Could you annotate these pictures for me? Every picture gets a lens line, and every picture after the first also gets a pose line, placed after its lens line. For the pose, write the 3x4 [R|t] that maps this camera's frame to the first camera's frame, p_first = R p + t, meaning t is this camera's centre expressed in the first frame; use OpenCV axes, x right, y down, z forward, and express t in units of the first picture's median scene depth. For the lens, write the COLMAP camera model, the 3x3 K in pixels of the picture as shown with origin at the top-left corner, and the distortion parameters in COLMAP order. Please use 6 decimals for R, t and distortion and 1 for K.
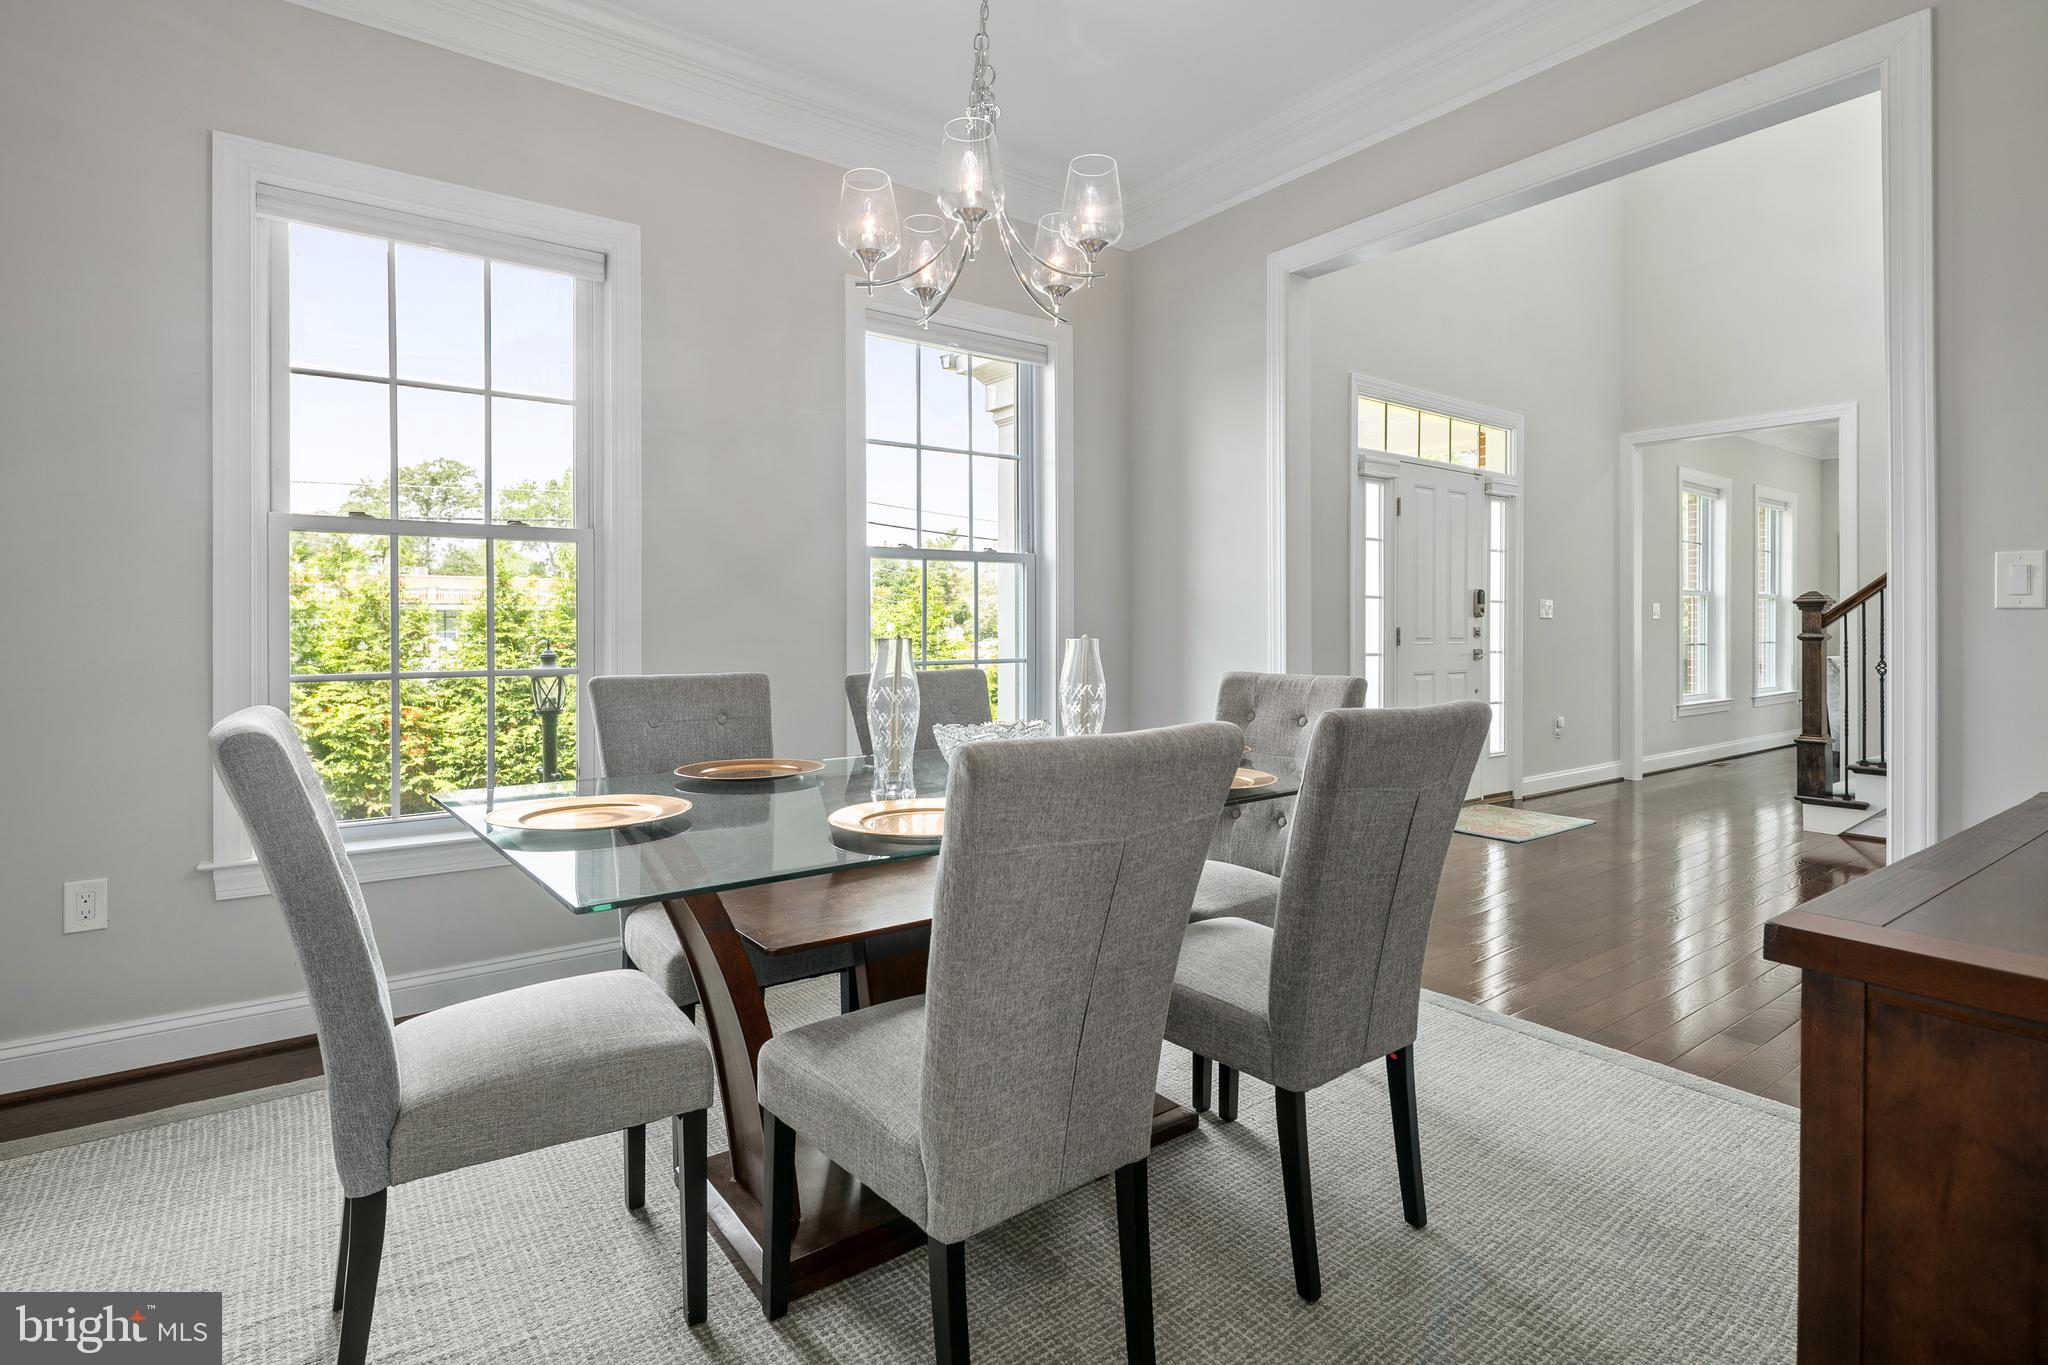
lens RADIAL K [[1014.7, 0, 1014.8], [0, 1014.7, 622.8], [0, 0, 1]] dist [0.001588, 0.000482]
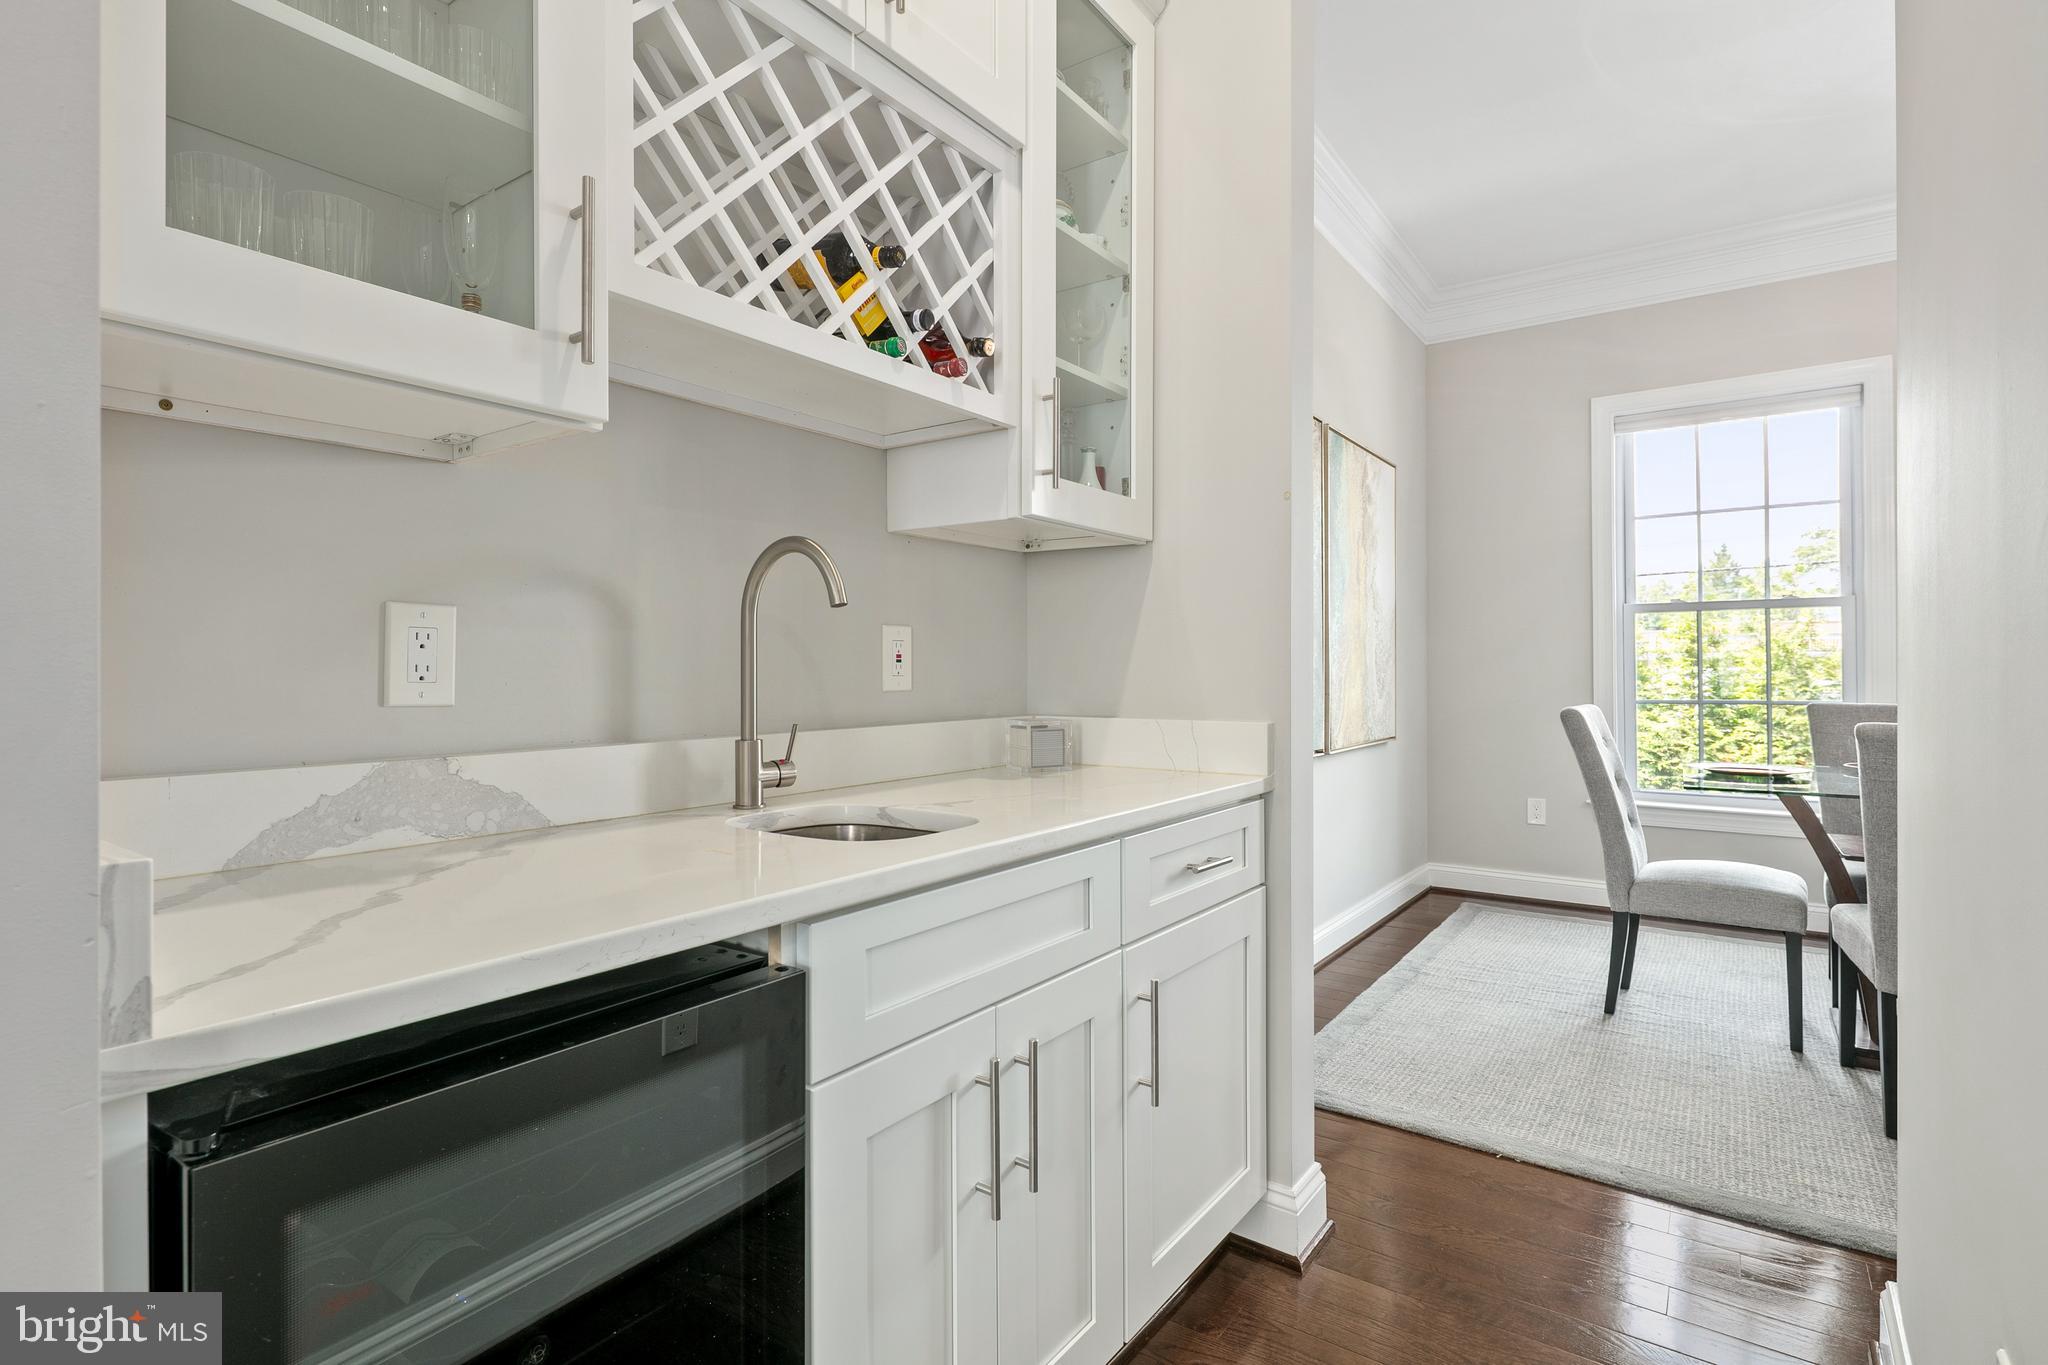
lens RADIAL K [[989.9, 0, 1016.8], [0, 989.9, 635.4], [0, 0, 1]] dist [0.000635, -0.000506]
pose [[0.315168, -0.025707, -0.948688, 0.468710], [-0.008502, 0.999516, -0.029909, 0.005206], [0.948998, 0.017492, 0.314797, -0.442171]]
